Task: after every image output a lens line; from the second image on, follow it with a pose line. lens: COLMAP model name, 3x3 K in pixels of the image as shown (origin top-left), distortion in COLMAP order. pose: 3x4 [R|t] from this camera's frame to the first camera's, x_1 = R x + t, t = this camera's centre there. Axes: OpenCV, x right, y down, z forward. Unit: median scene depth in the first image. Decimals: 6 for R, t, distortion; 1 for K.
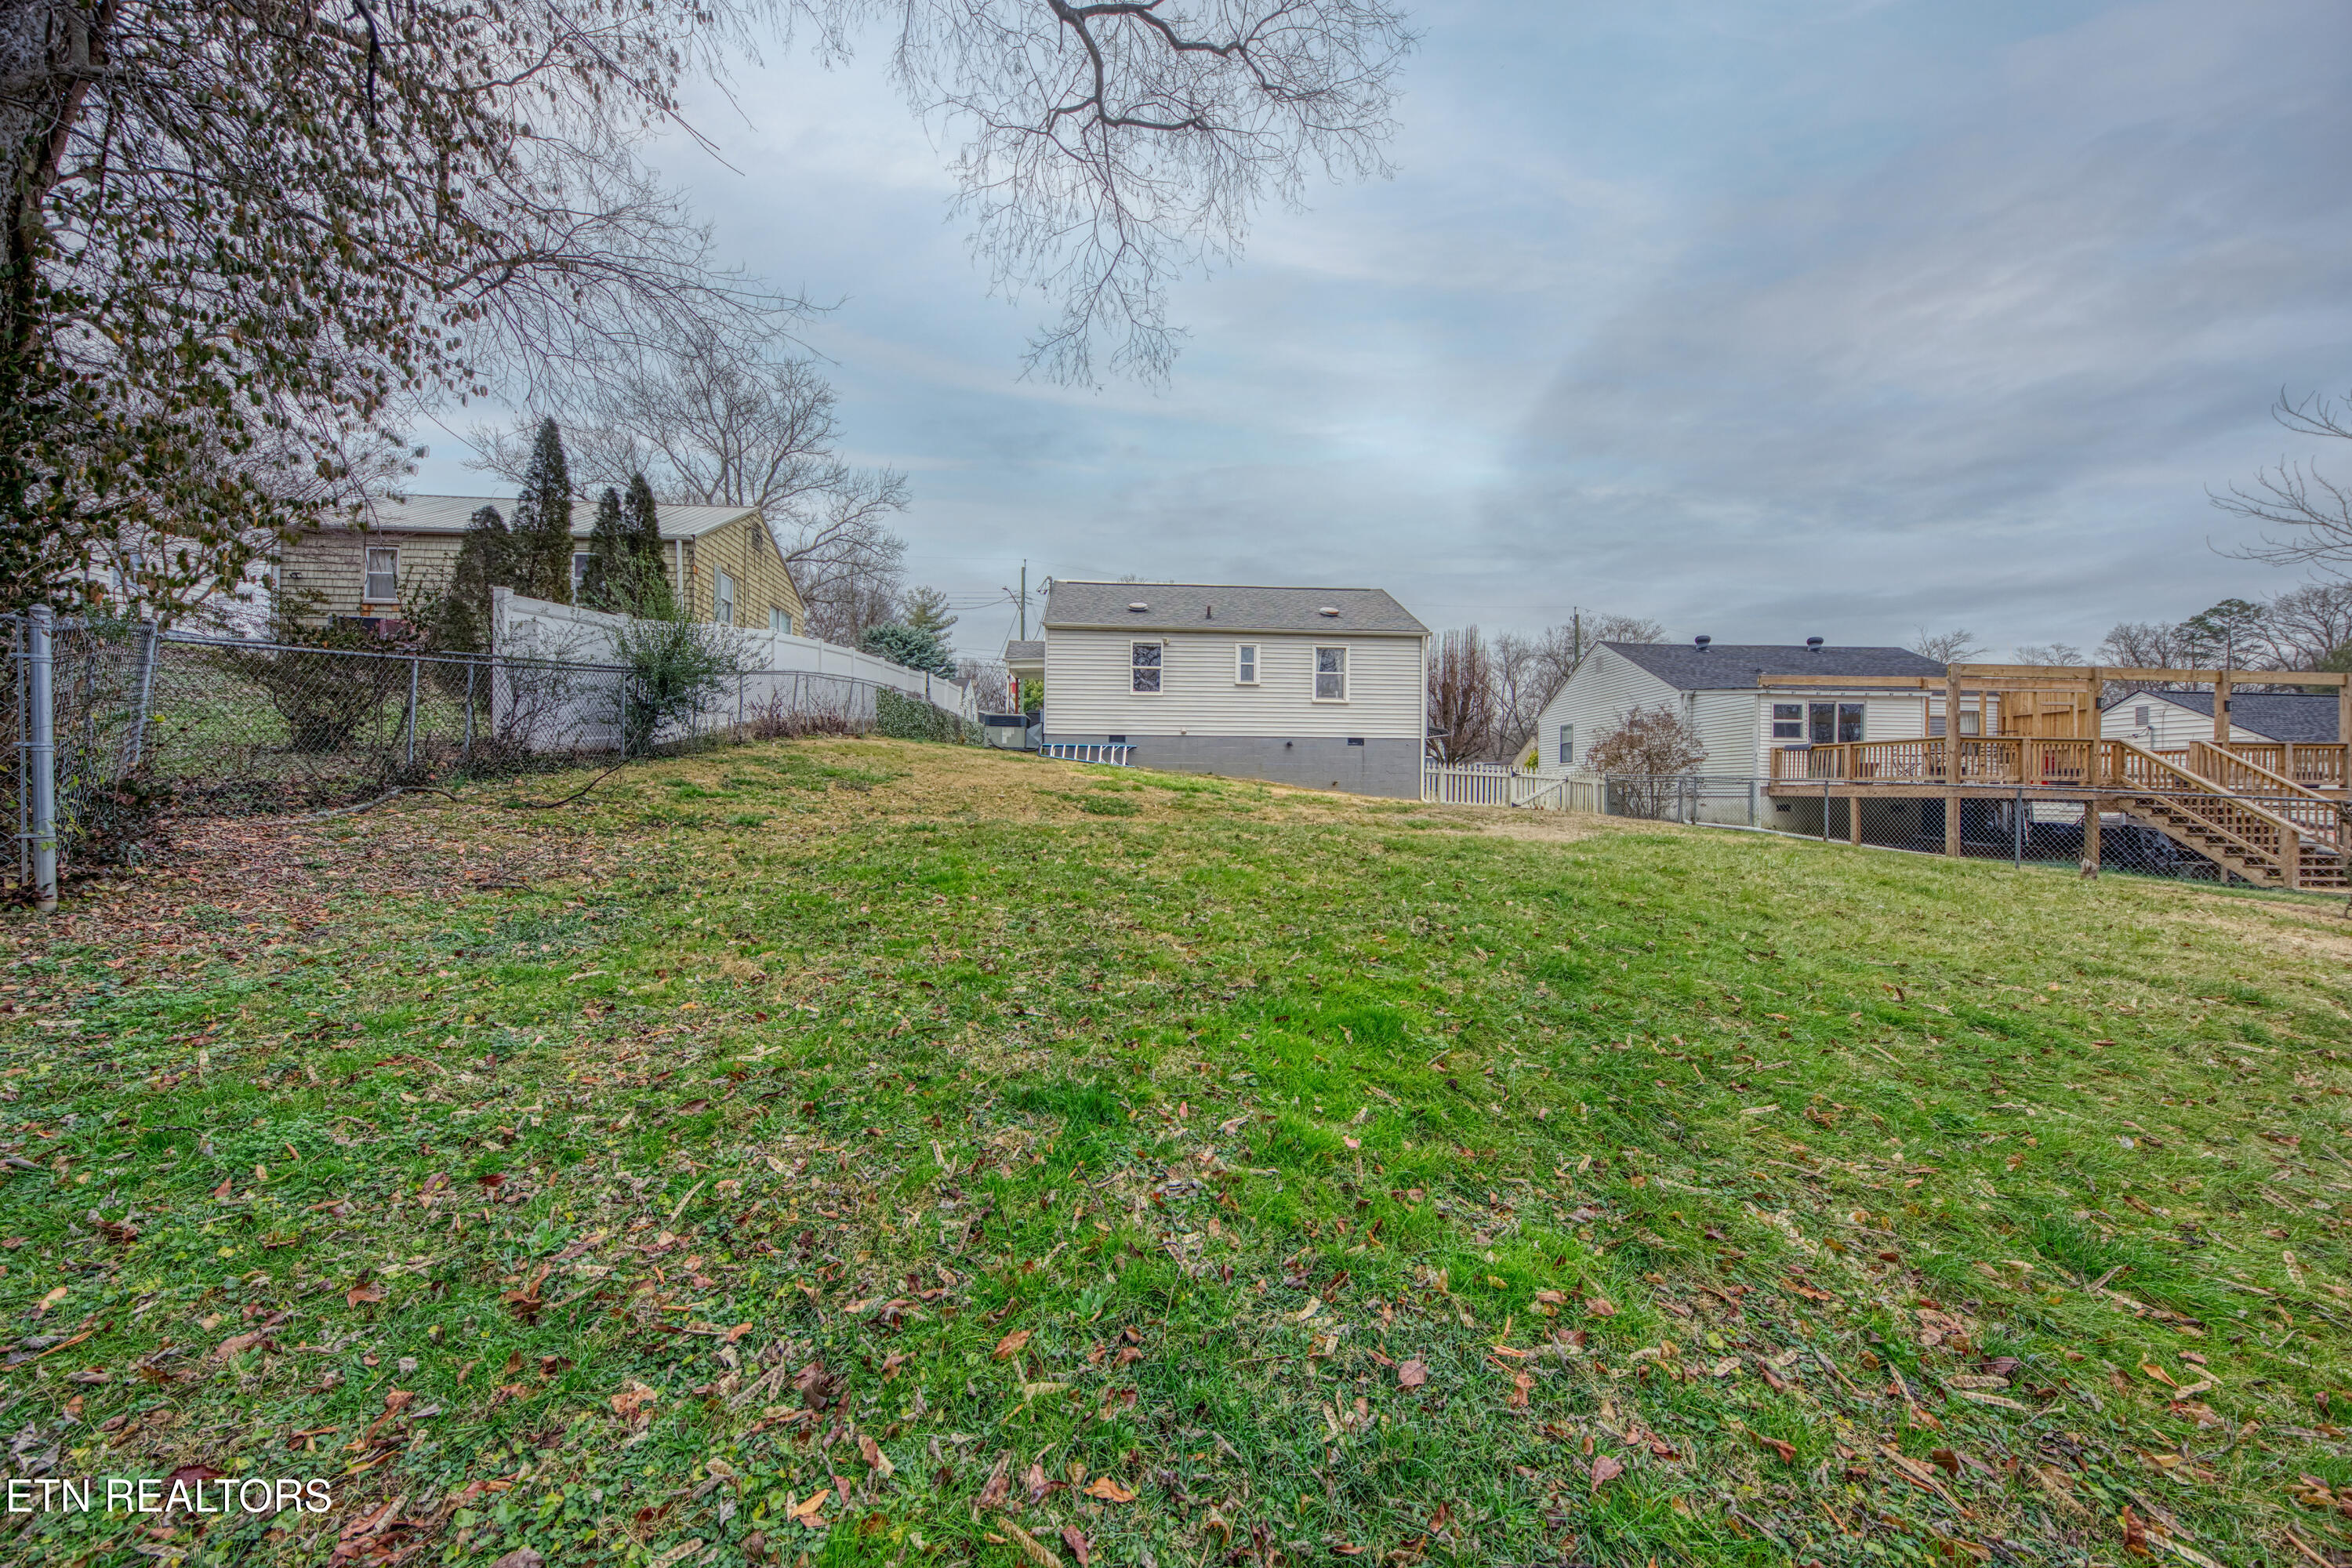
lens RADIAL K [[817.0, 0, 1176.0], [0, 817.0, 775.8], [0, 0, 1]] dist [-0.001162, -0.000303]
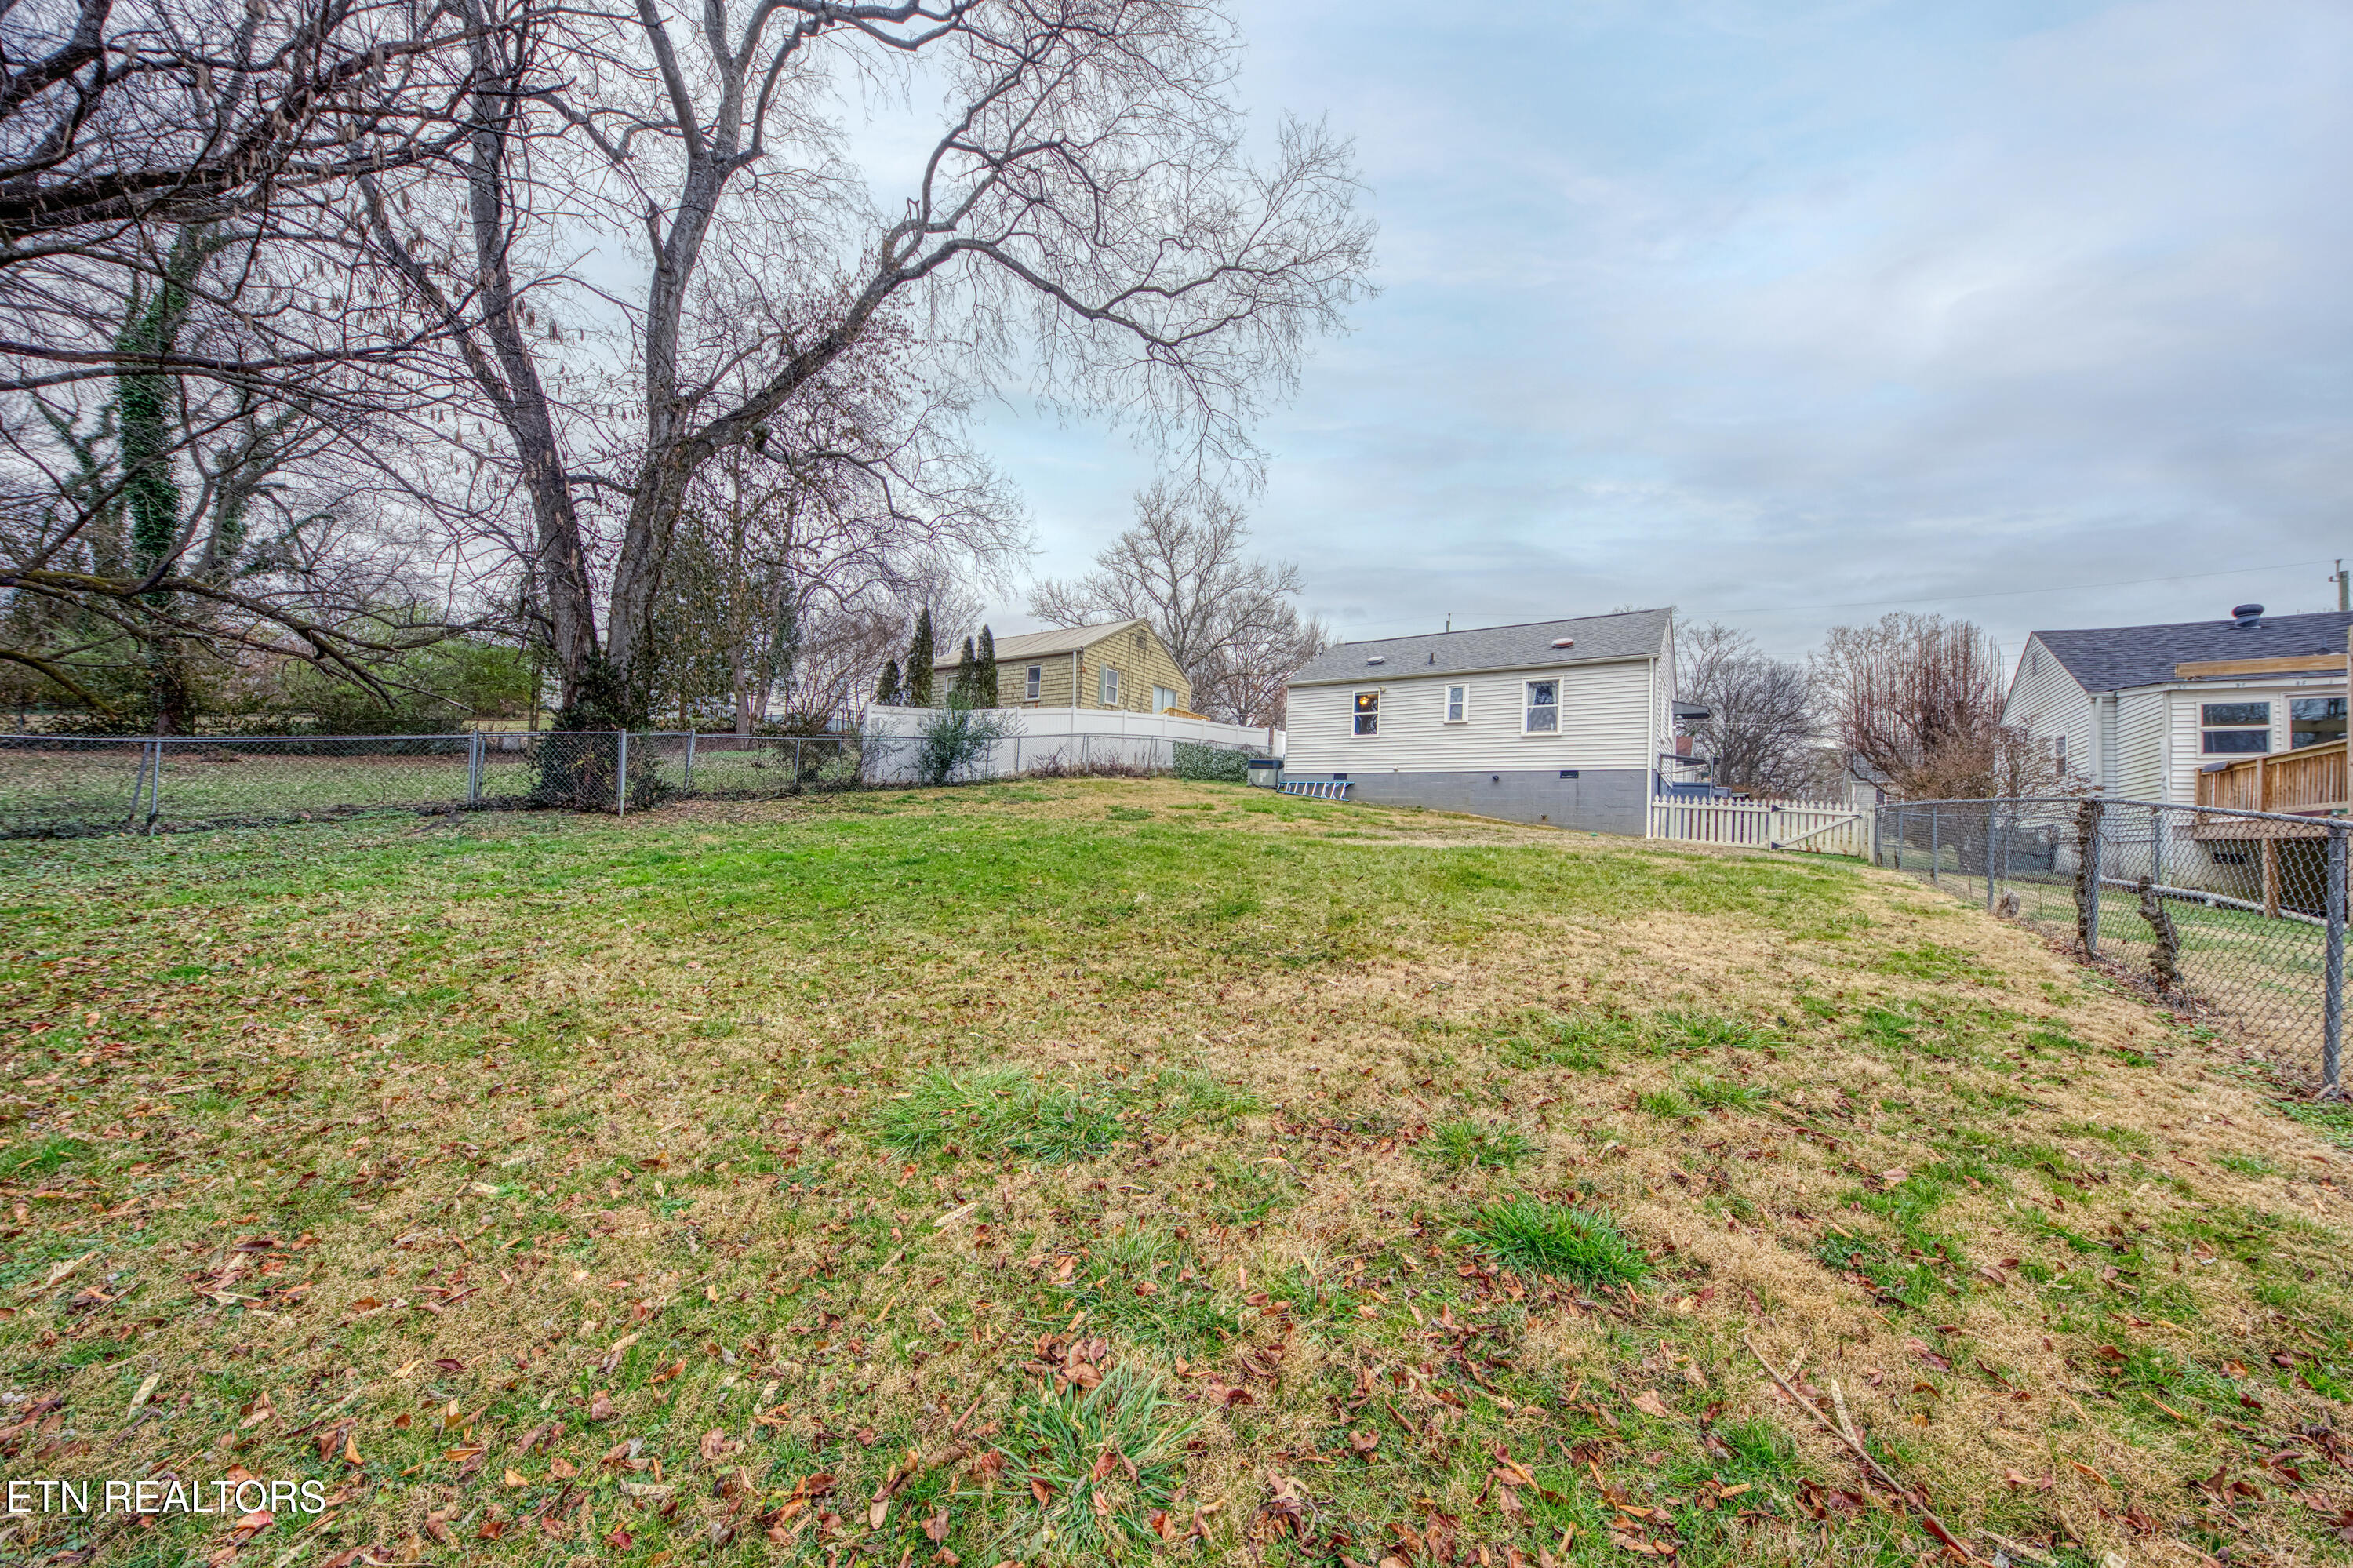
lens RADIAL K [[817.4, 0, 1178.5], [0, 817.4, 793.1], [0, 0, 1]] dist [-0.001162, -0.000303]
pose [[0.784213, -0.008315, -0.620435, 0.465922], [-0.018248, 0.999169, -0.036456, 0.024688], [0.620223, 0.039911, 0.783410, -0.050942]]
